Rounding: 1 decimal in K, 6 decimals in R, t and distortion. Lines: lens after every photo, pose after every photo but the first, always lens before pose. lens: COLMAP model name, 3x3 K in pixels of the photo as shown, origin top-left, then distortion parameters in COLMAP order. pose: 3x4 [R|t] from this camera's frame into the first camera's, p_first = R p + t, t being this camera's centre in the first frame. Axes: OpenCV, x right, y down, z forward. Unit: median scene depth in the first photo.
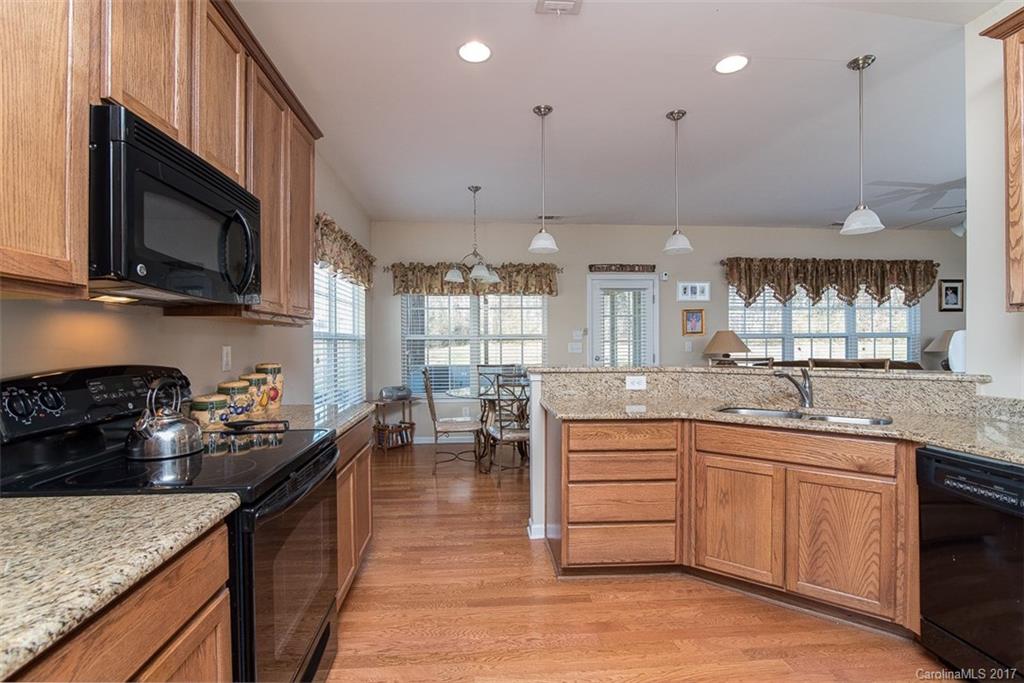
lens RADIAL K [[405.2, 0, 512.0], [0, 405.2, 341.5], [0, 0, 1]] dist [-0.000021, 0.000083]
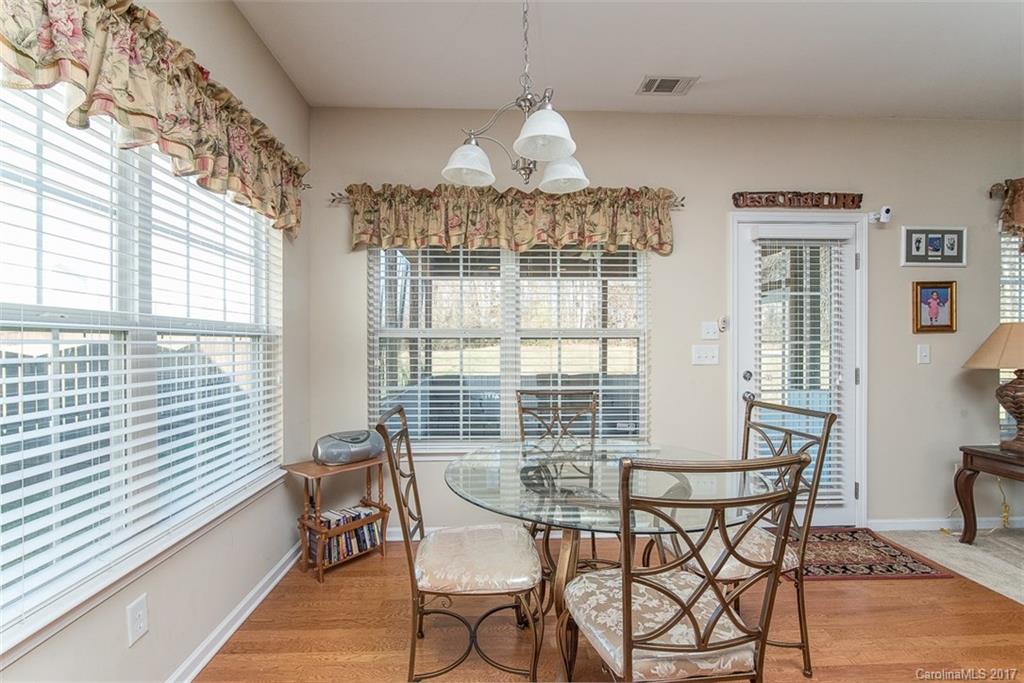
lens RADIAL K [[469.6, 0, 512.0], [0, 469.6, 341.5], [0, 0, 1]] dist [-0.000981, -0.000433]
pose [[0.998569, 0.006497, -0.053080, -0.058894], [-0.006438, 0.999978, 0.001292, -0.000800], [0.053087, -0.000948, 0.998589, 0.417134]]
